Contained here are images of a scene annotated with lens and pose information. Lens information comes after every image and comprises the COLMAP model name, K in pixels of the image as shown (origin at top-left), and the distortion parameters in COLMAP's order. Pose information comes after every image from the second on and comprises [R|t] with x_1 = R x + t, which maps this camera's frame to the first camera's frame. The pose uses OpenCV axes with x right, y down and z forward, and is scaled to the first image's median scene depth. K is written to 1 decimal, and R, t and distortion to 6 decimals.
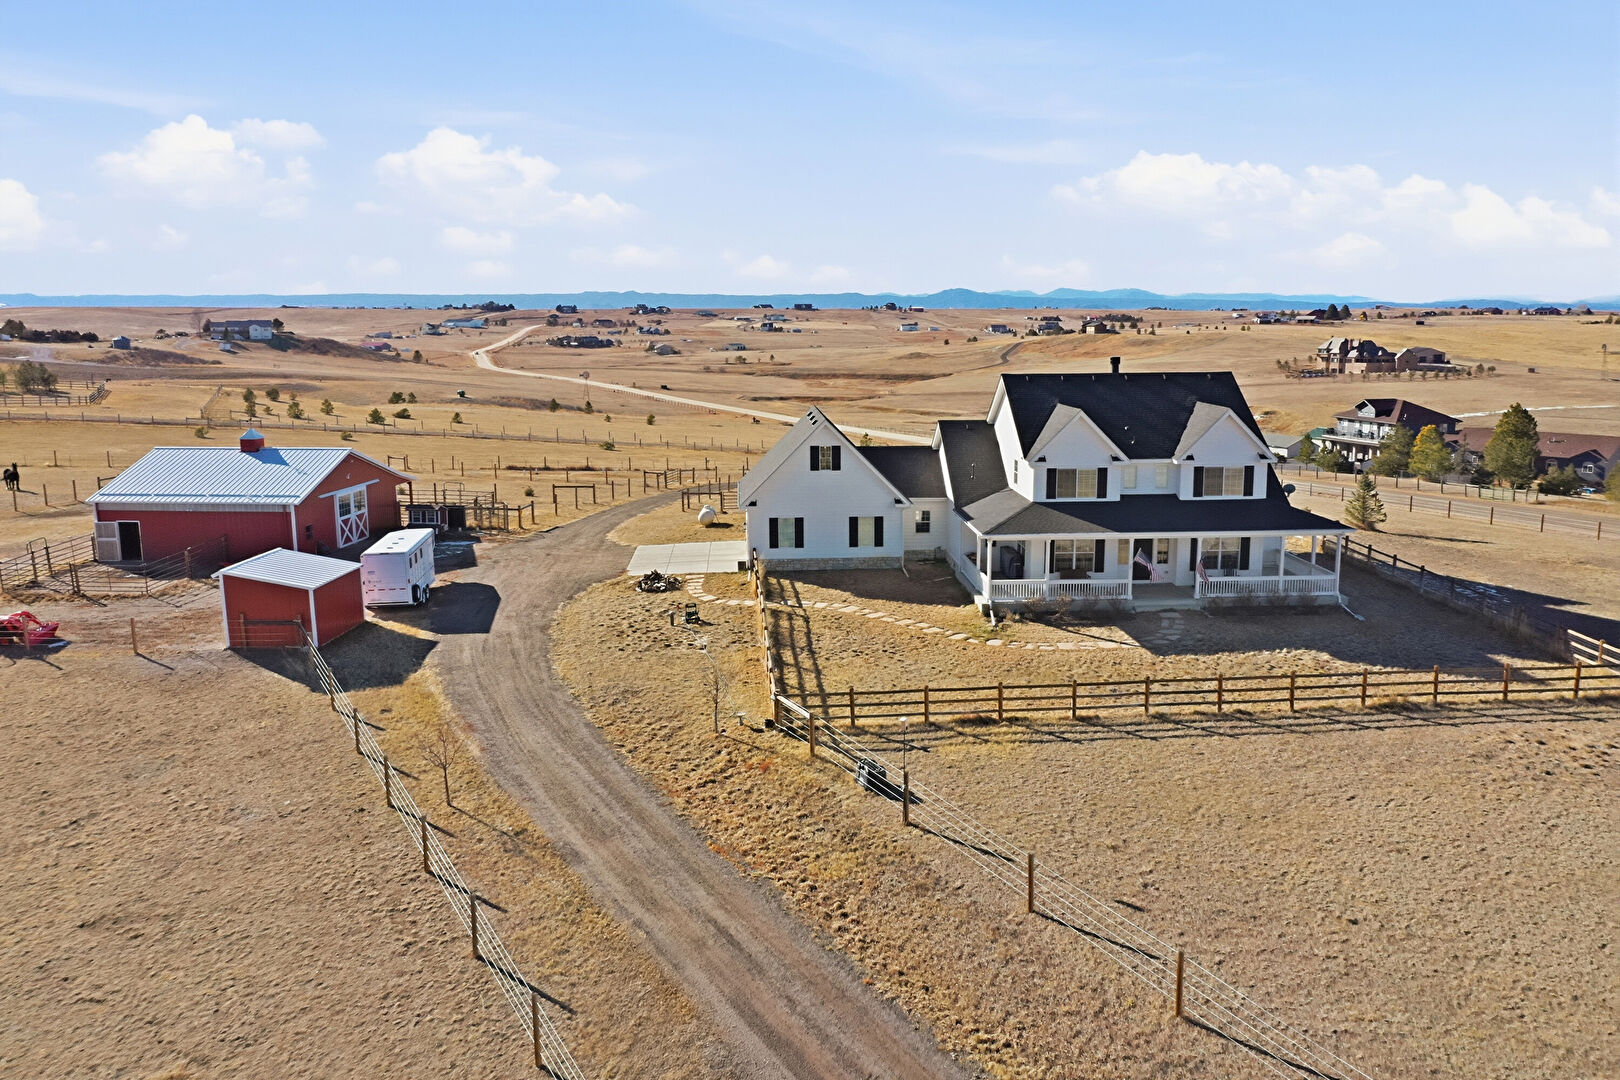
lens RADIAL K [[1286.0, 0, 810.0], [0, 1286.0, 540.0], [0, 0, 1]] dist [0.002917, 0.001616]
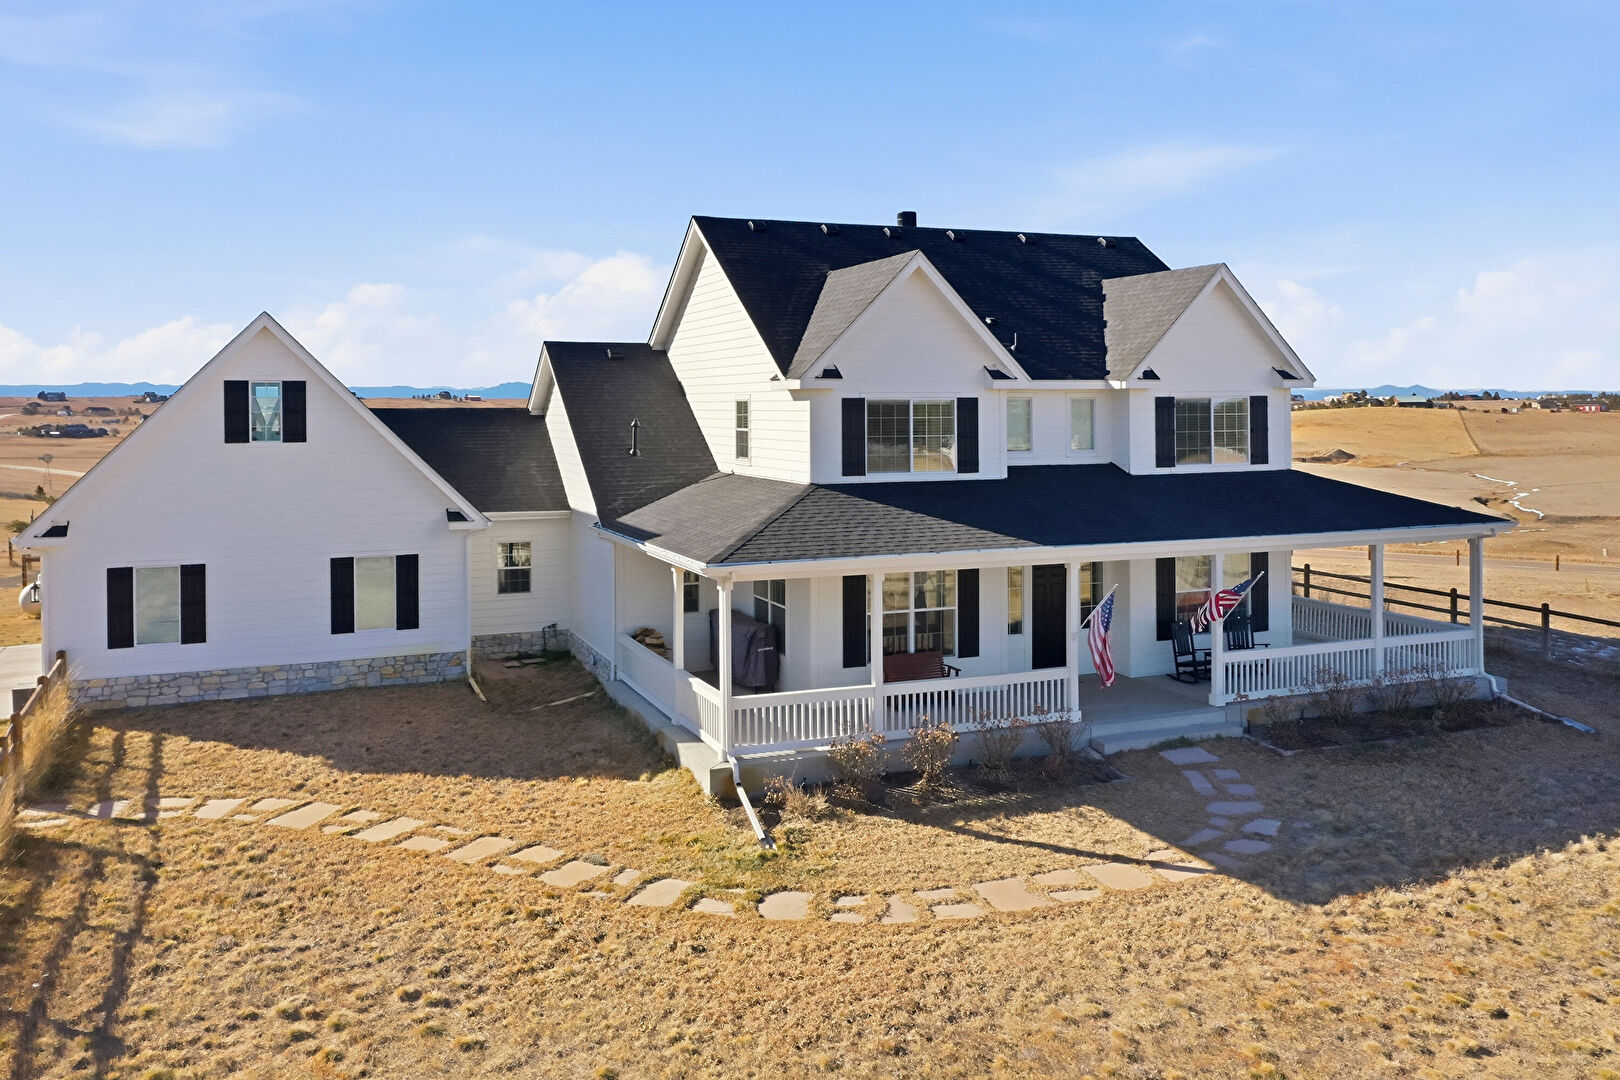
lens RADIAL K [[1318.2, 0, 803.4], [0, 1318.2, 412.3], [0, 0, 1]] dist [-0.001999, -0.000359]
pose [[0.946937, -0.001785, 0.321414, 0.036794], [0.056821, 0.985165, -0.161933, 0.011783], [-0.316356, 0.171603, 0.932990, 0.539243]]
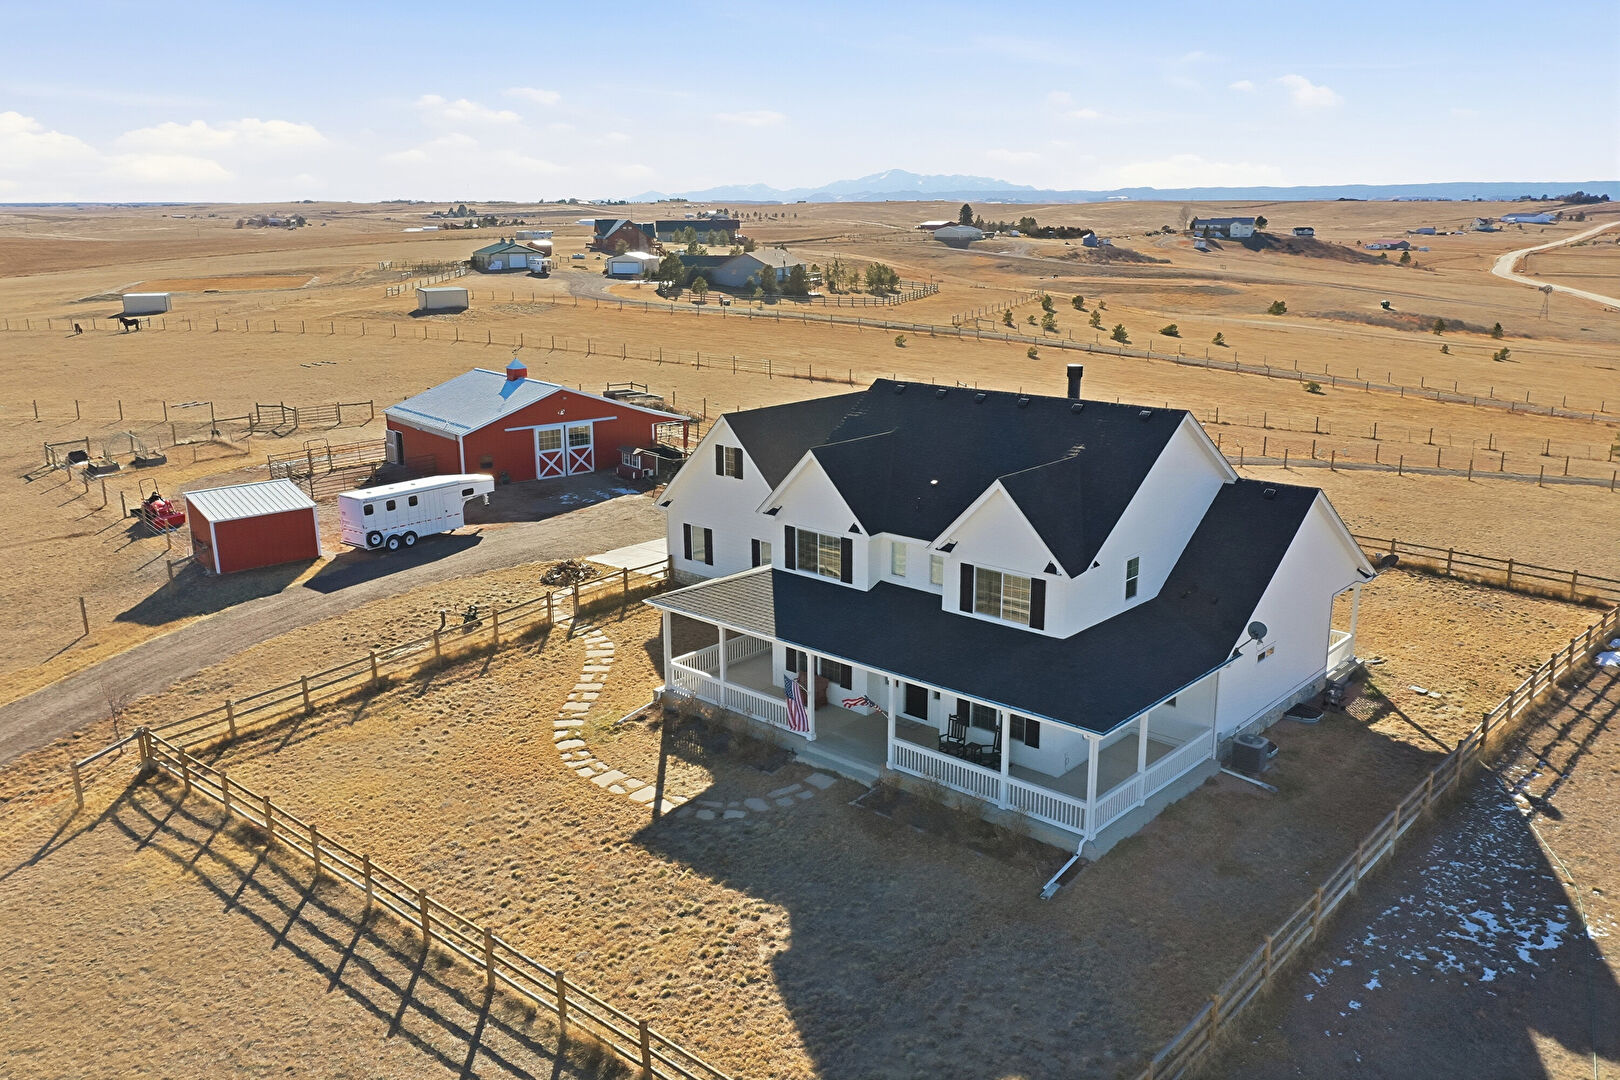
lens RADIAL K [[1286.0, 0, 810.0], [0, 1286.0, 540.0], [0, 0, 1]] dist [0.002917, 0.001616]
pose [[0.698918, 0.178062, -0.692681, 0.582902], [-0.121114, 0.983991, 0.130742, -0.120647], [0.704872, -0.007484, 0.709295, 0.445010]]
